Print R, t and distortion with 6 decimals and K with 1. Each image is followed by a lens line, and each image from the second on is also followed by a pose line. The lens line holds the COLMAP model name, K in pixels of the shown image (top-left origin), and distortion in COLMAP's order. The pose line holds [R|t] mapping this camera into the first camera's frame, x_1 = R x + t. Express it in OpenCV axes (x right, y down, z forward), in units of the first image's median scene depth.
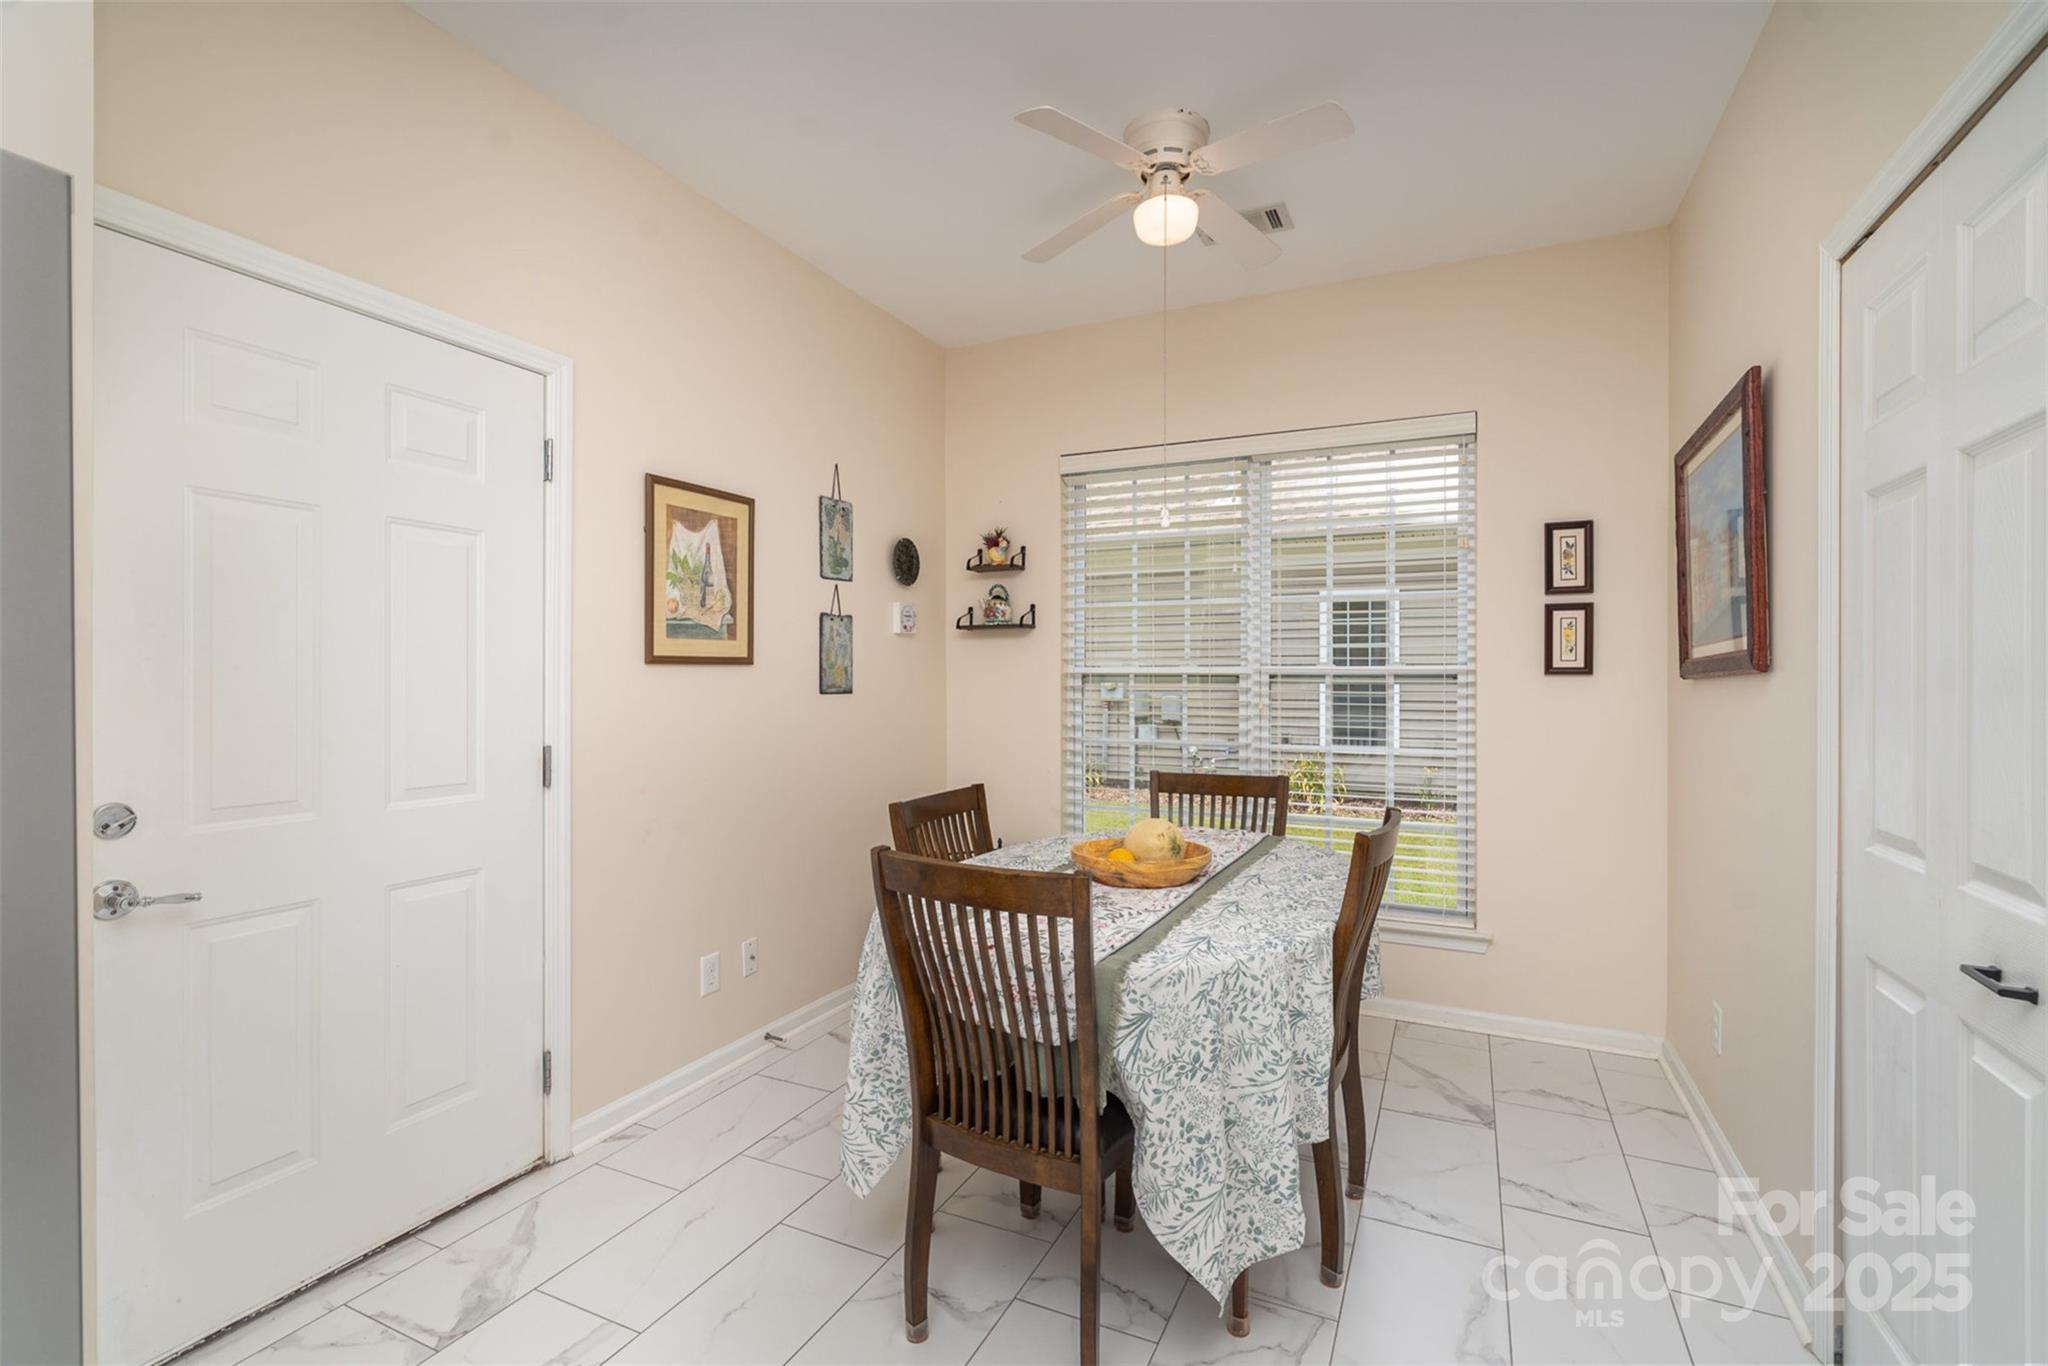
lens RADIAL K [[929.4, 0, 1023.2], [0, 929.4, 678.2], [0, 0, 1]] dist [0.000648, 0.000527]
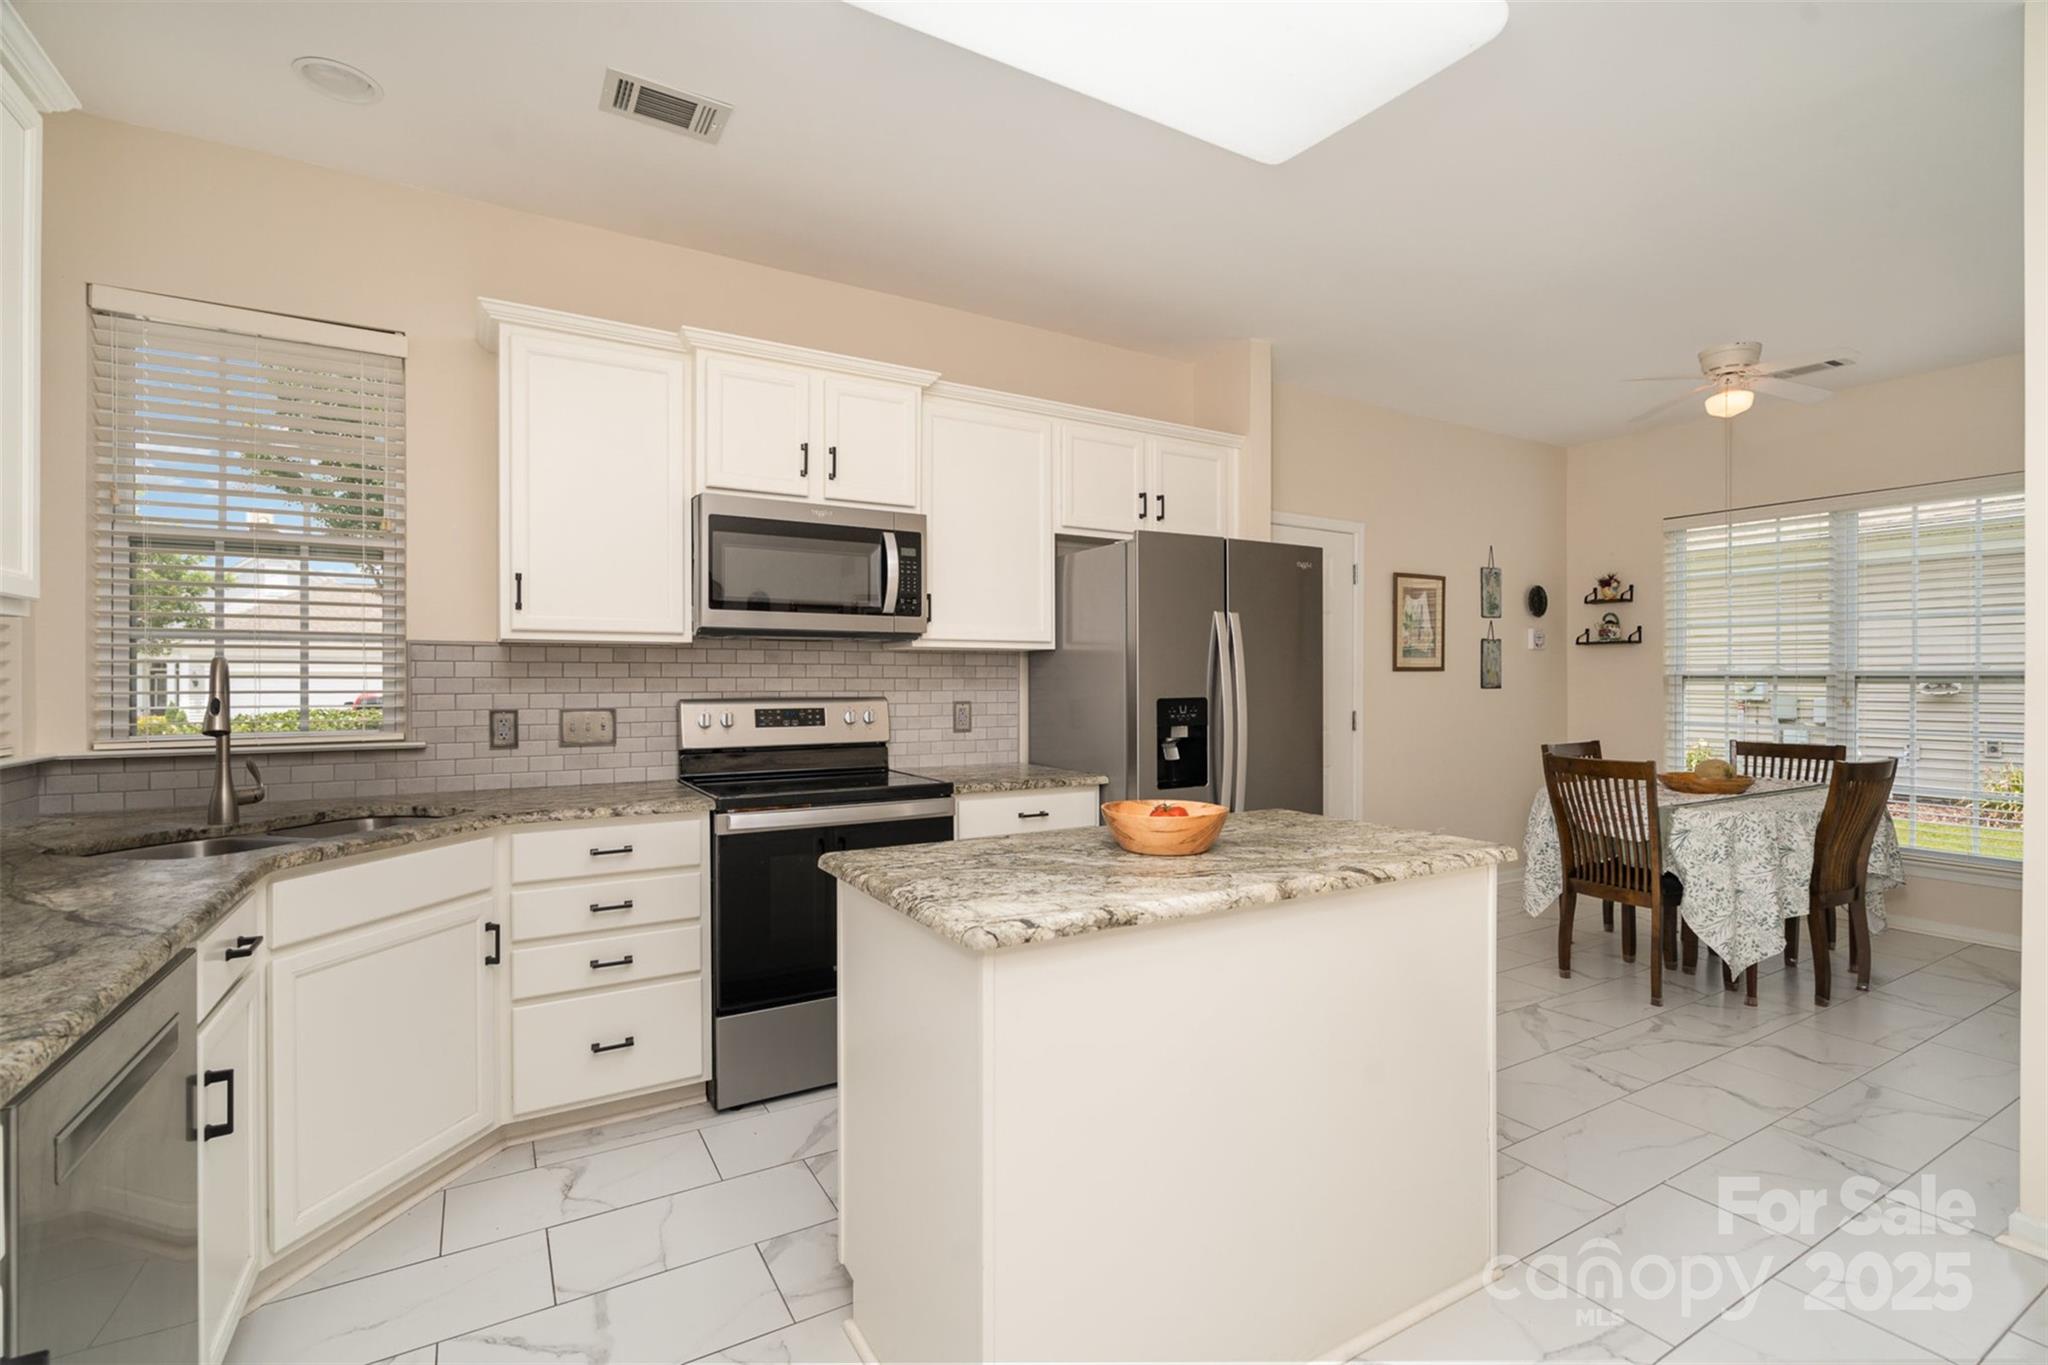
lens RADIAL K [[929.4, 0, 1023.2], [0, 929.4, 677.7], [0, 0, 1]] dist [0.000648, 0.000527]
pose [[0.829219, -0.000372, -0.558924, 0.034439], [-0.000526, 0.999999, -0.001445, 0.001271], [0.558924, 0.001492, 0.829218, -1.009741]]
